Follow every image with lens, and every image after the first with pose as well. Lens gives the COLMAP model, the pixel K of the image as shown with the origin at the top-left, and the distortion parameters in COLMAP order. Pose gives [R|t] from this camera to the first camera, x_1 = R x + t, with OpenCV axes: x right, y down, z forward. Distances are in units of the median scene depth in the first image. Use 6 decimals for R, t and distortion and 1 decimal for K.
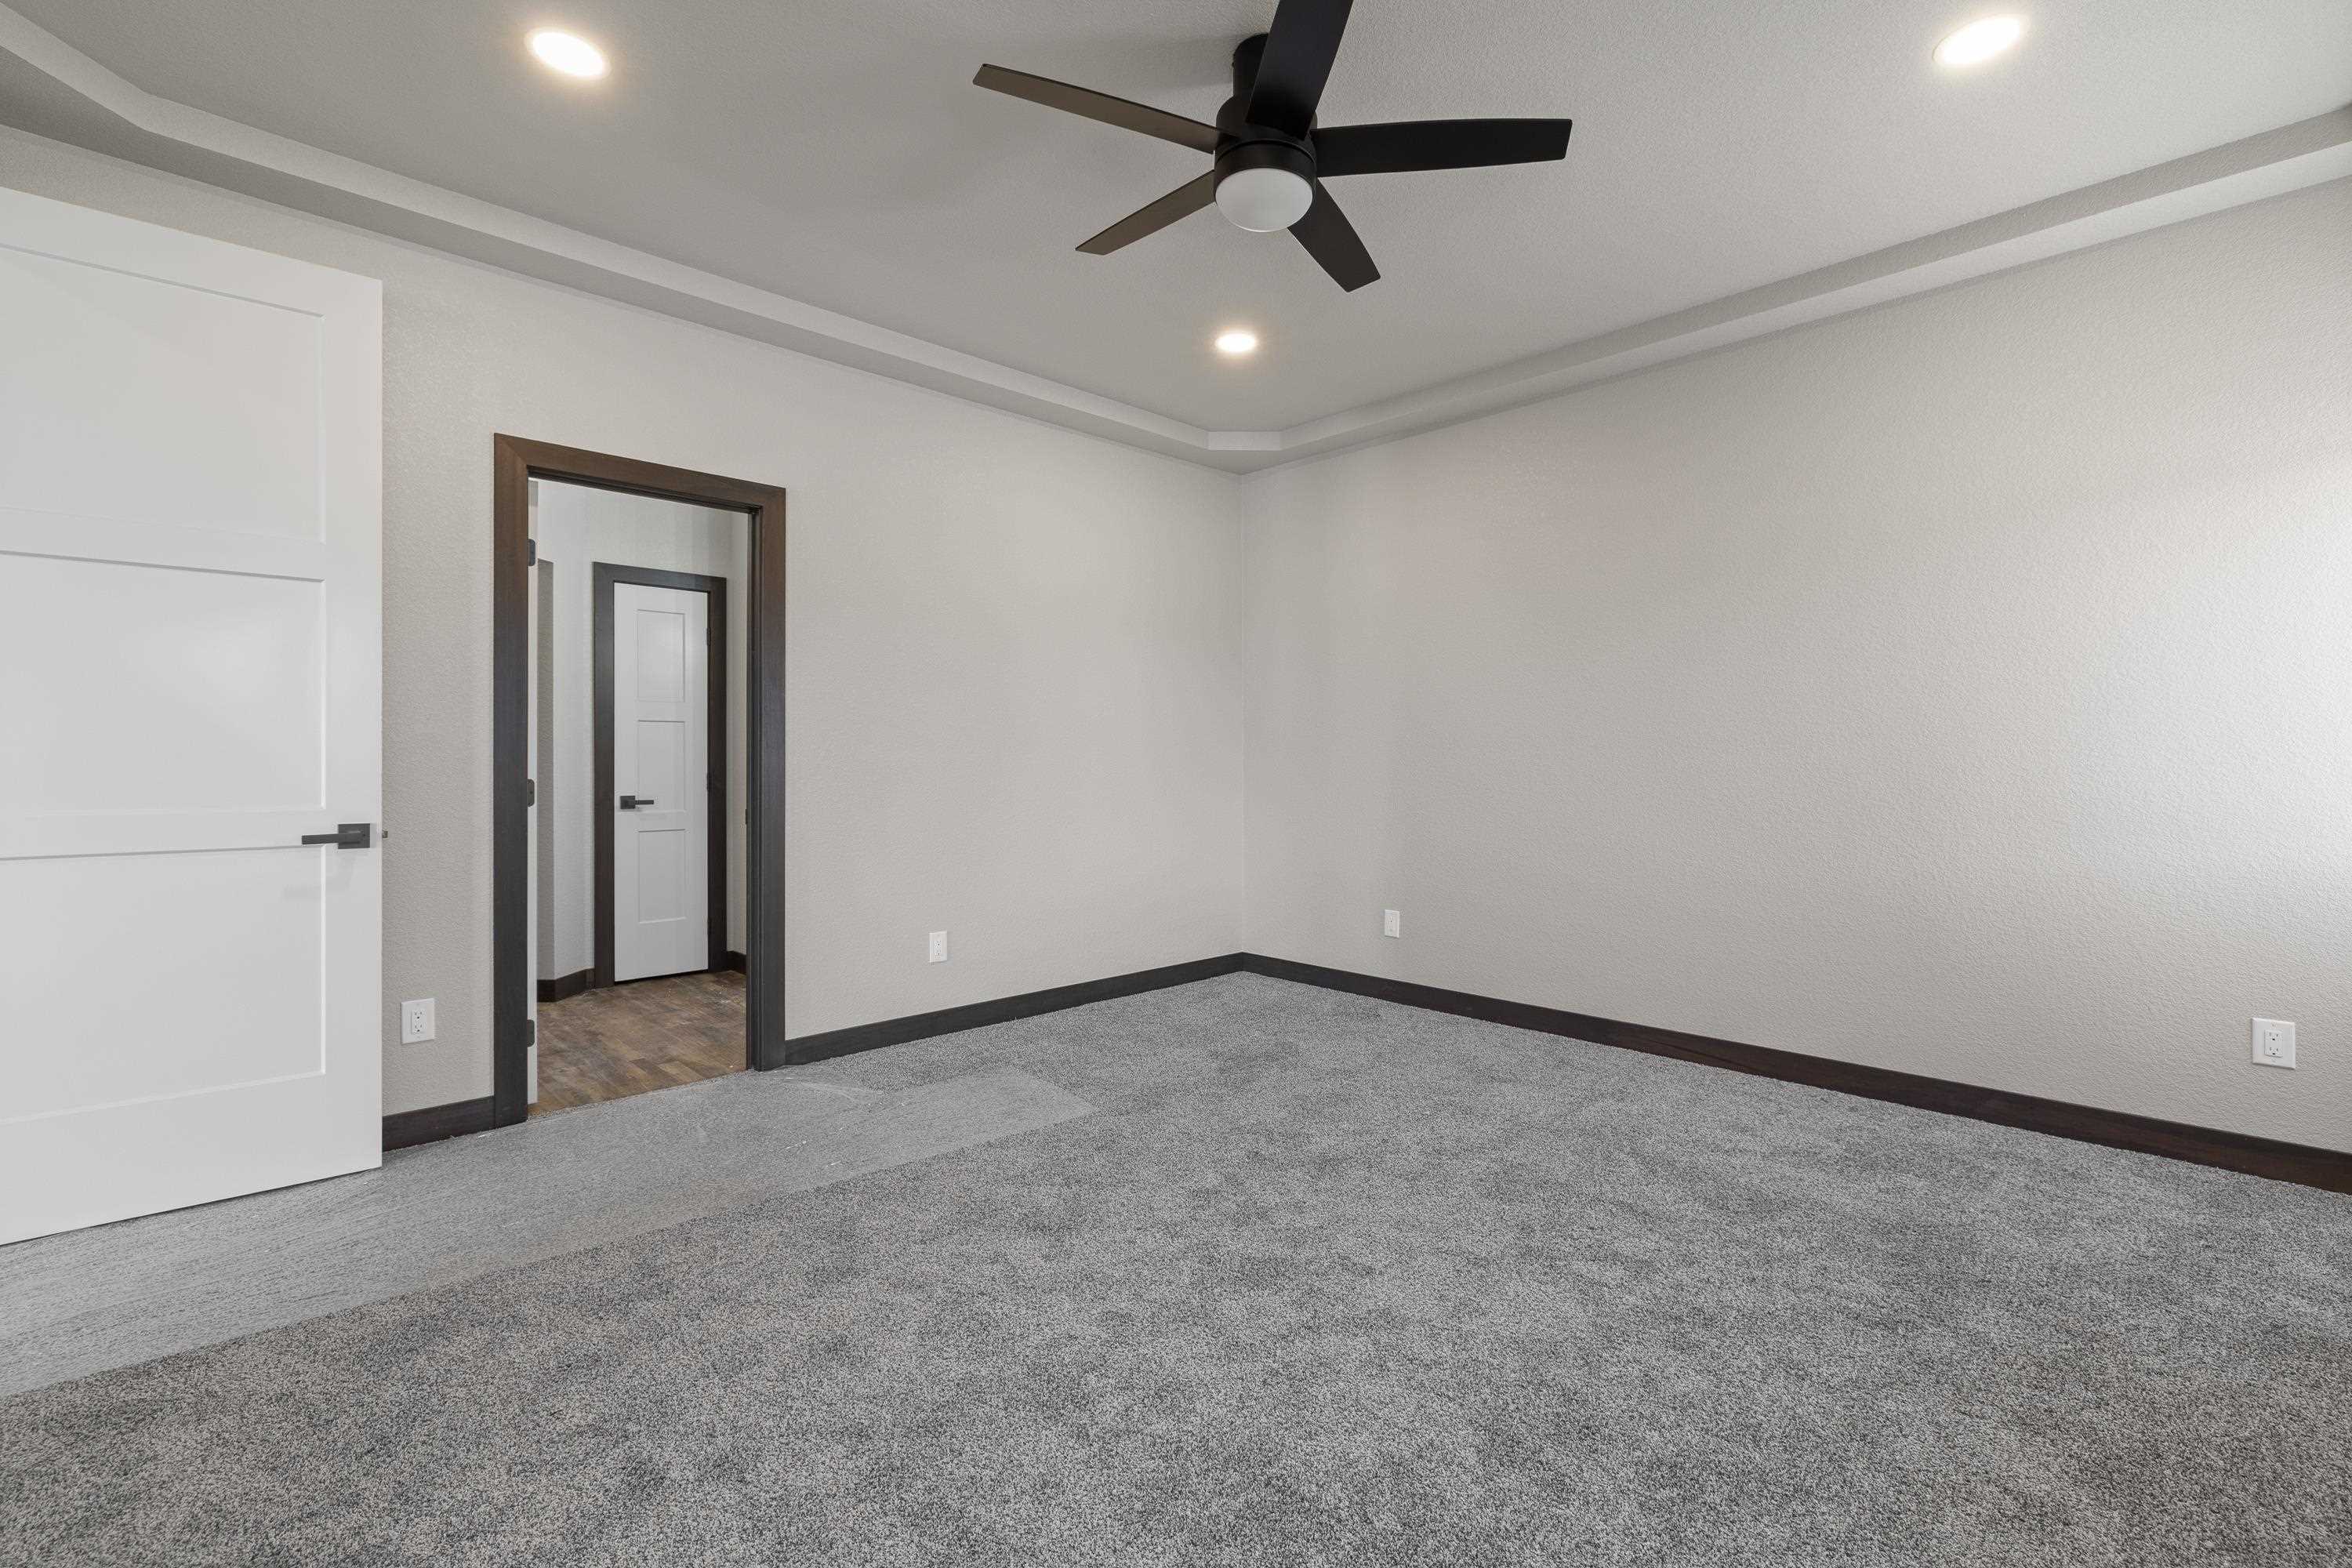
lens RADIAL K [[1002.1, 0, 1167.4], [0, 1002.1, 766.2], [0, 0, 1]] dist [-0.000517, -0.000268]
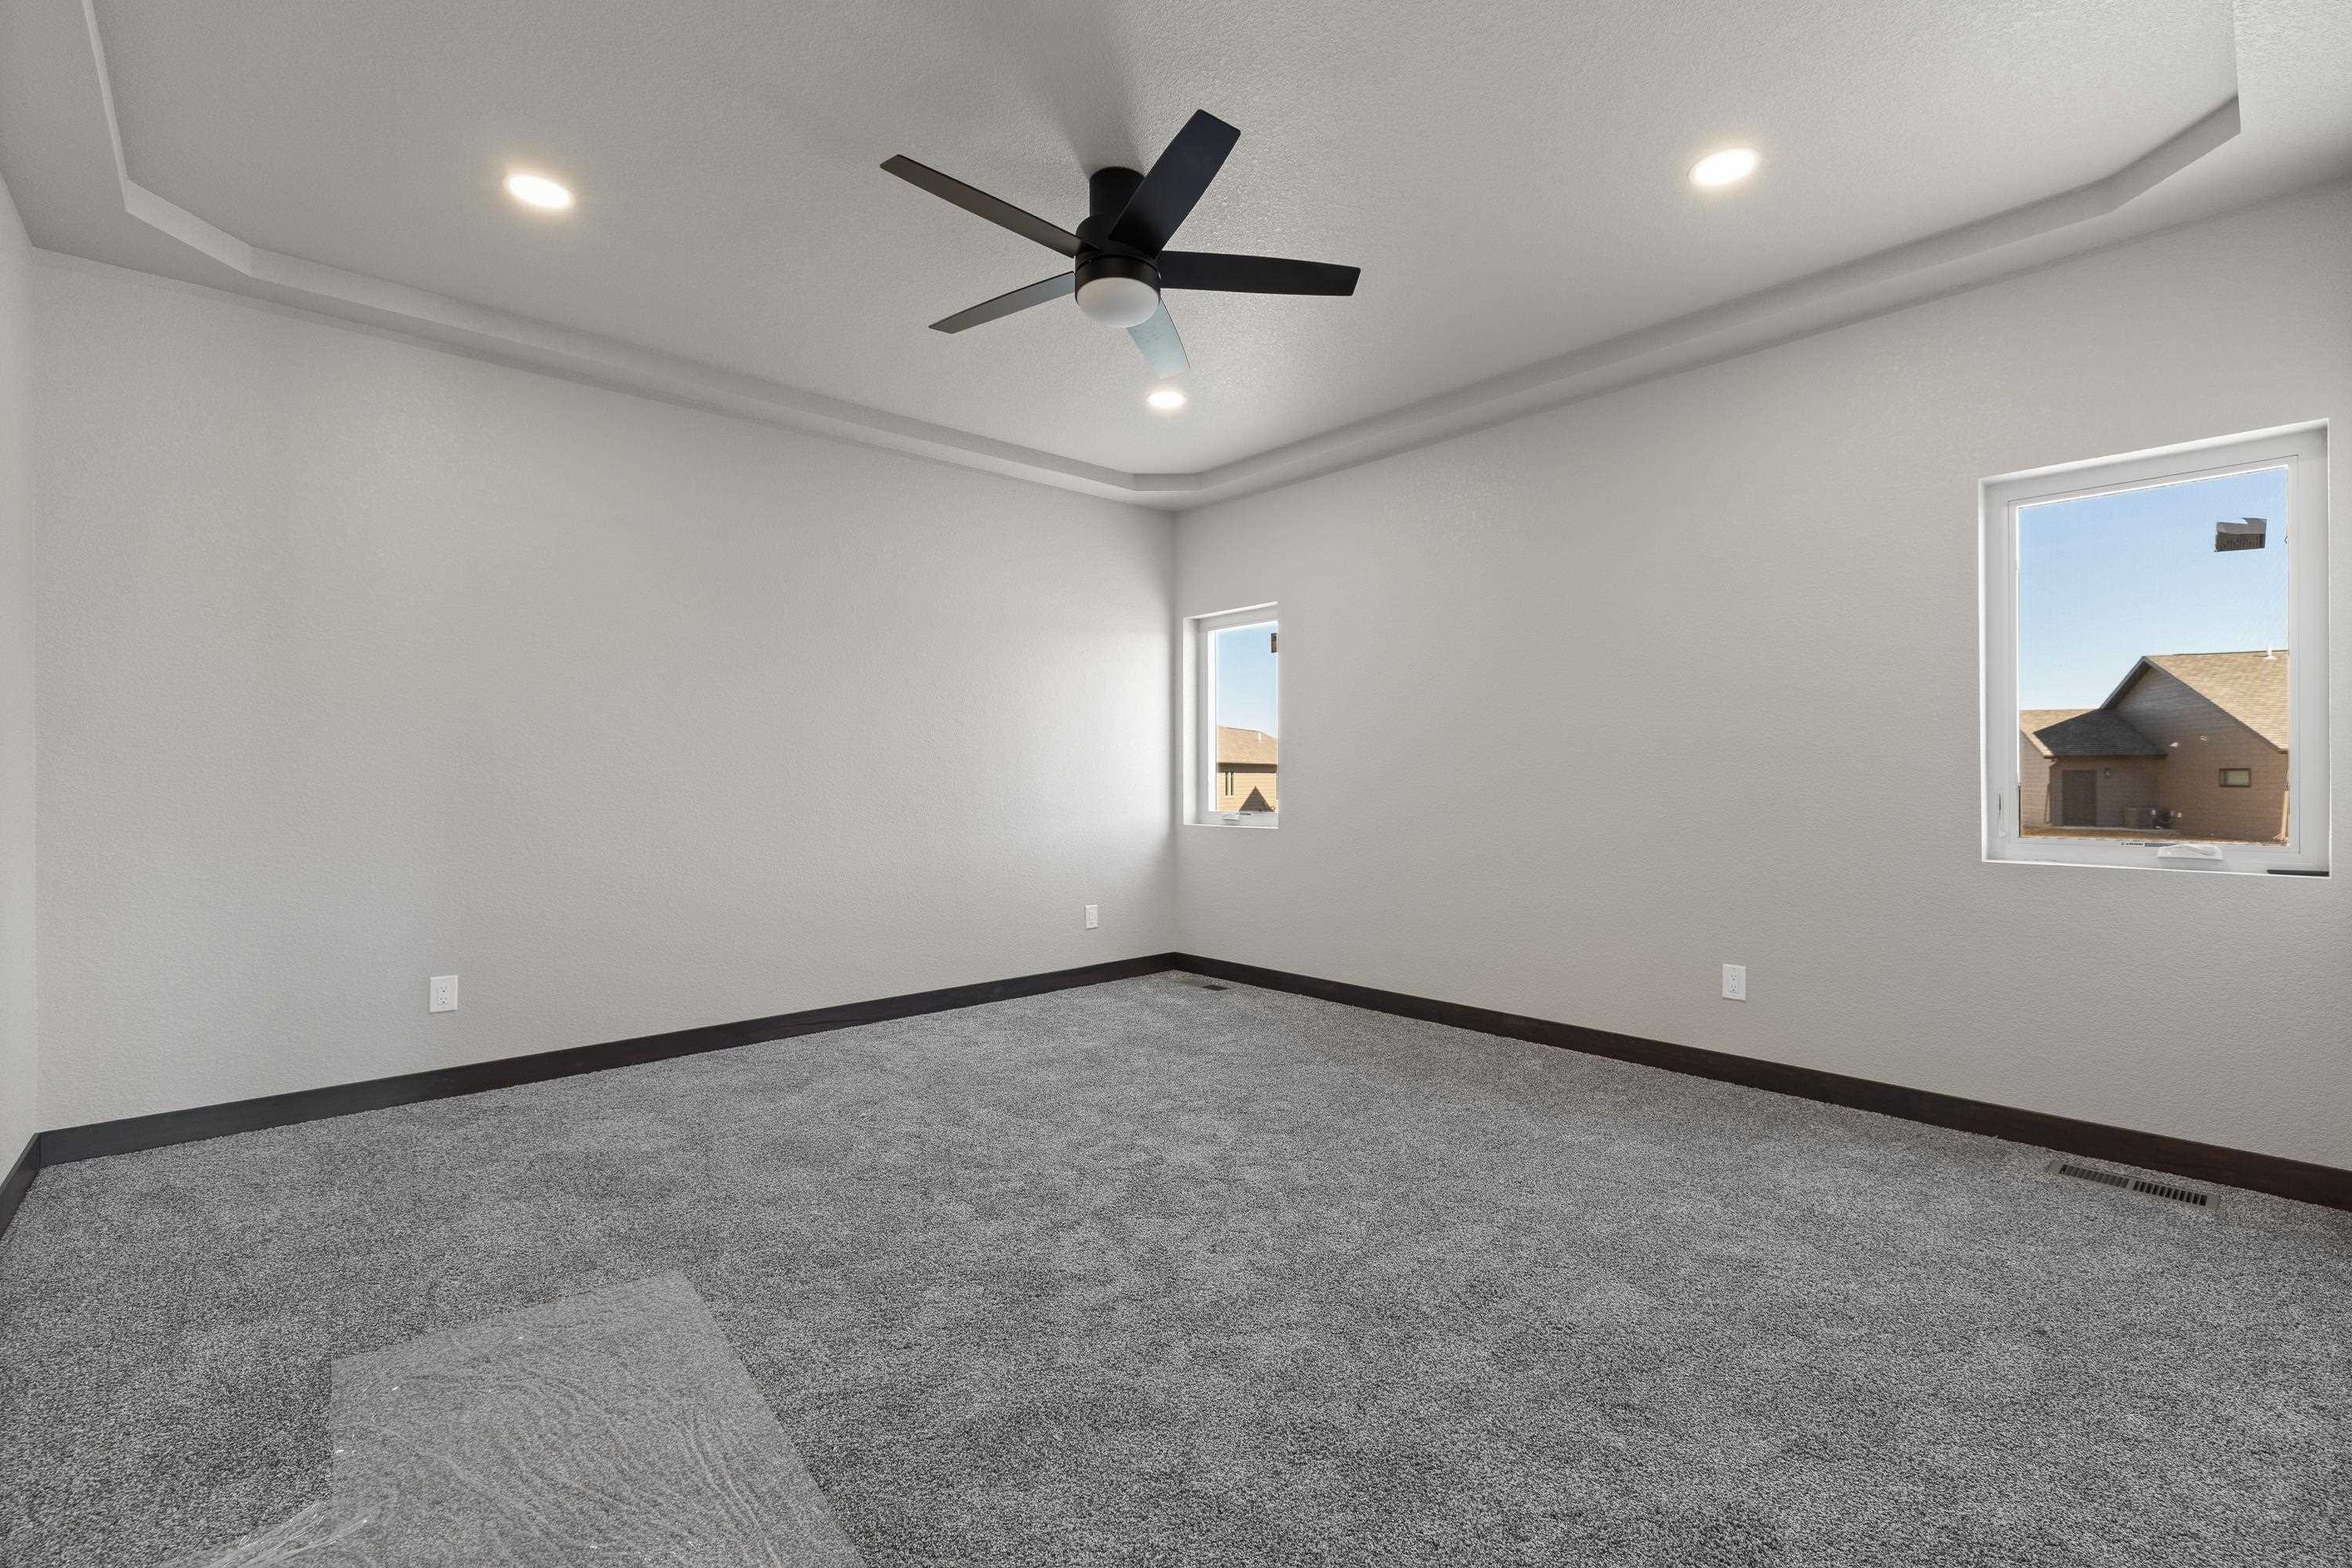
lens RADIAL K [[1036.5, 0, 1176.0], [0, 1036.5, 784.0], [0, 0, 1]] dist [-0.001367, -0.000173]
pose [[0.022349, -0.001953, 0.999748, -0.880970], [0.011959, 0.999927, 0.001686, 0.007783], [-0.999679, 0.011918, 0.022371, 0.715077]]
